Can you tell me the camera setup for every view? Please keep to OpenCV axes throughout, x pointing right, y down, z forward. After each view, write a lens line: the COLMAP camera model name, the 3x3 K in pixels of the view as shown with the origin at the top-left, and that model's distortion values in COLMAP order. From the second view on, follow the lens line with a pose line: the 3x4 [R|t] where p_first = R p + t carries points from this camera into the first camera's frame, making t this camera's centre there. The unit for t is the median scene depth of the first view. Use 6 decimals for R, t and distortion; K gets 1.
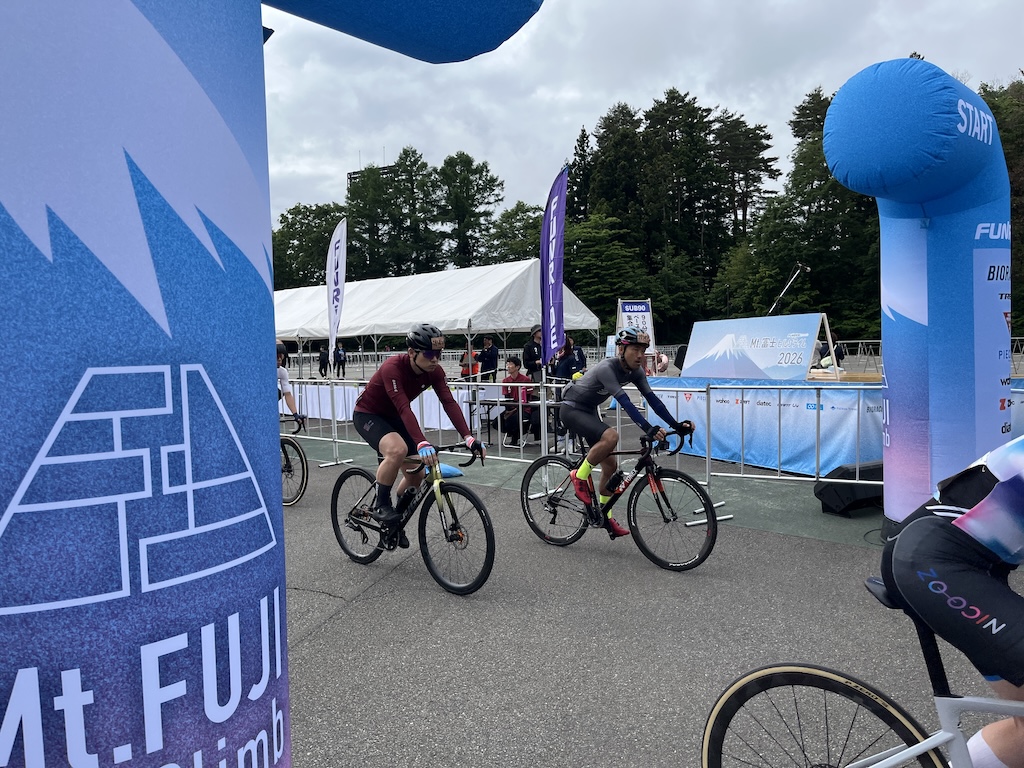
lens RADIAL K [[766.3, 0, 511.9], [0, 766.3, 393.5], [0, 0, 1]] dist [0.054270, -0.079414]
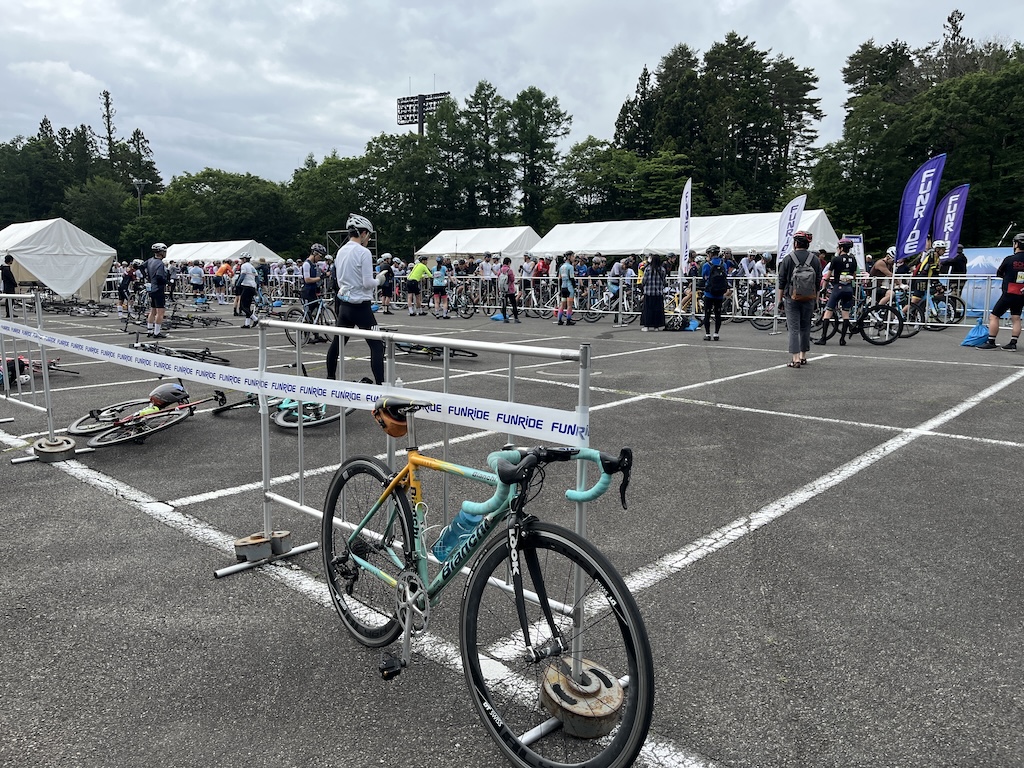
lens RADIAL K [[766.3, 0, 511.1], [0, 766.3, 385.1], [0, 0, 1]] dist [0.054270, -0.079414]
pose [[0.999646, 0.021243, 0.016035, -0.105780], [-0.022518, 0.996211, 0.084002, 0.012890], [-0.014190, -0.084333, 0.996337, -0.113281]]
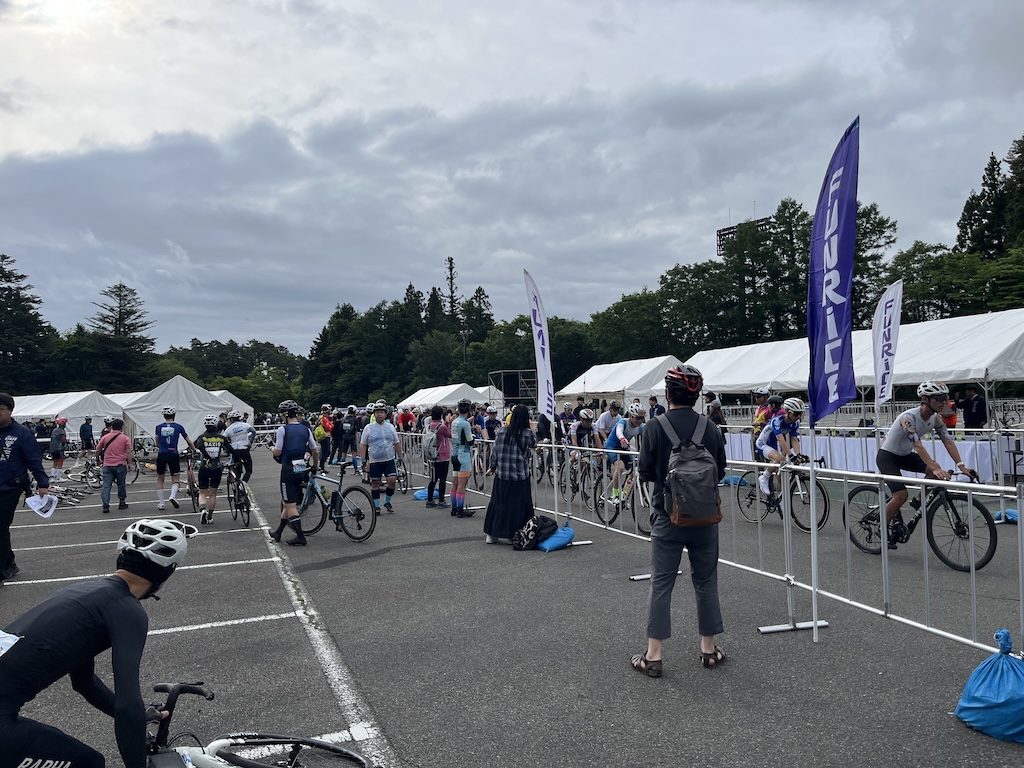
lens RADIAL K [[766.3, 0, 516.5], [0, 766.3, 373.6], [0, 0, 1]] dist [0.054270, -0.079414]
pose [[0.901833, -0.020951, -0.431576, -0.024884], [-0.020471, 0.995630, -0.091110, 0.001855], [0.431599, 0.091001, 0.897464, -0.022547]]
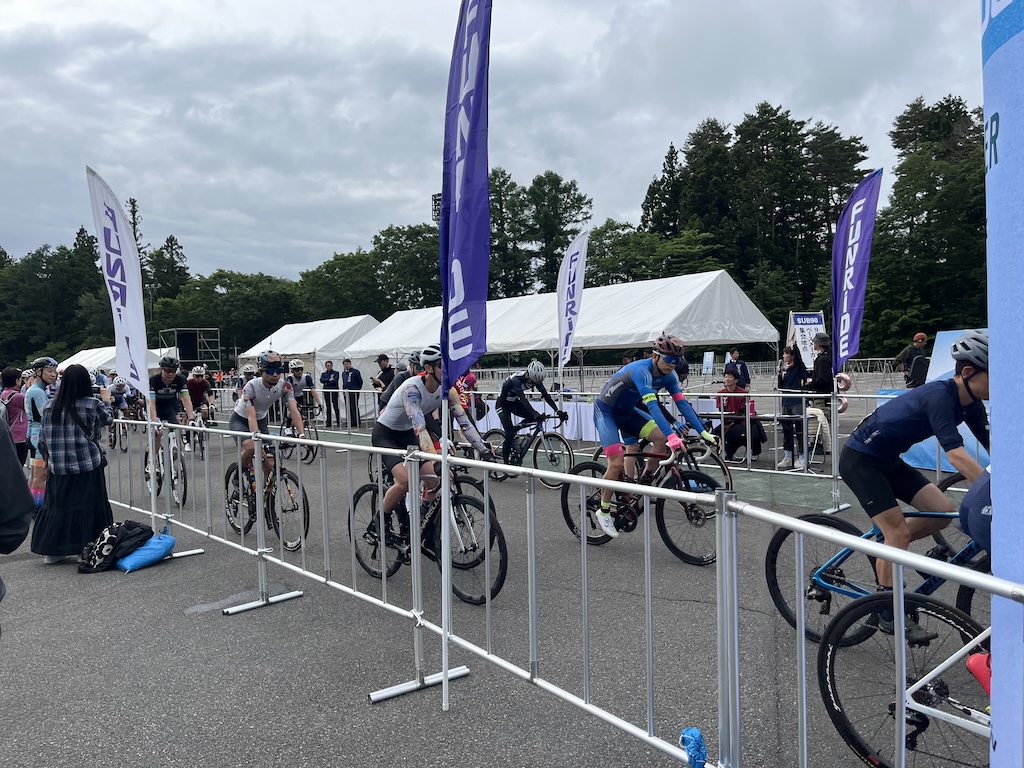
lens RADIAL K [[766.3, 0, 521.4], [0, 766.3, 390.2], [0, 0, 1]] dist [0.054270, -0.079414]
pose [[0.996863, -0.000196, -0.079151, -0.023119], [-0.001996, 0.999617, -0.027608, 0.000870], [0.079126, 0.027679, 0.996480, 0.000379]]
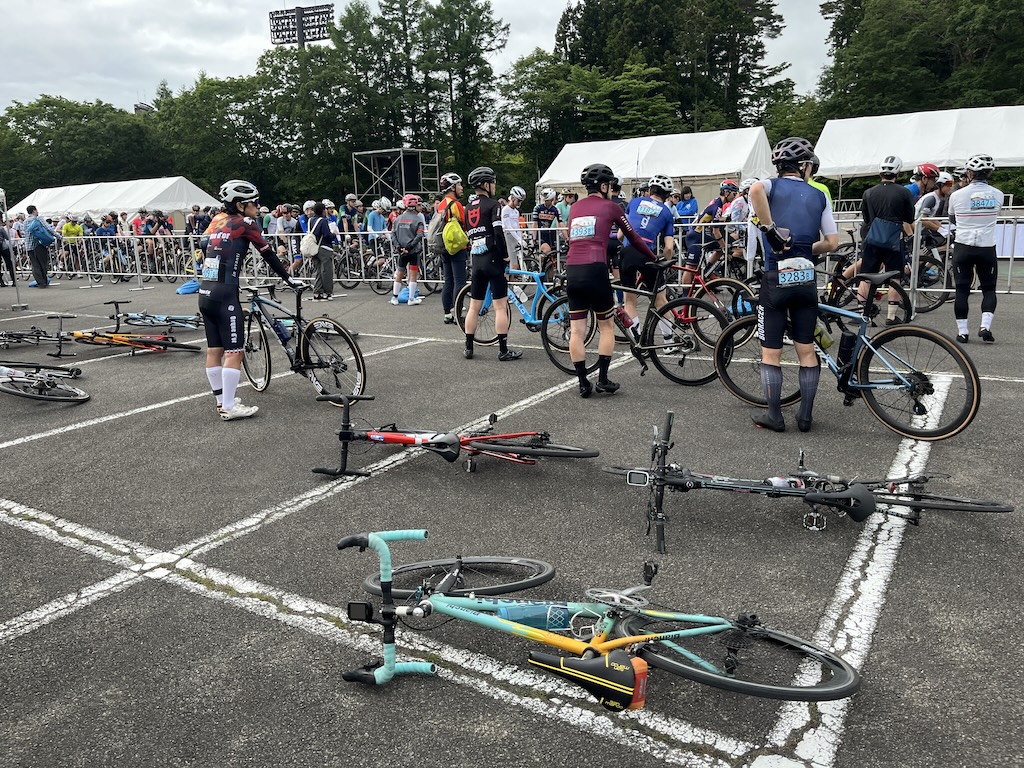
lens RADIAL K [[766.3, 0, 511.2], [0, 766.3, 380.3], [0, 0, 1]] dist [0.054270, -0.079414]
pose [[0.981315, -0.051448, 0.185403, -0.199237], [0.023312, 0.988282, 0.150851, 0.002103], [-0.190992, -0.143710, 0.971015, 0.052191]]
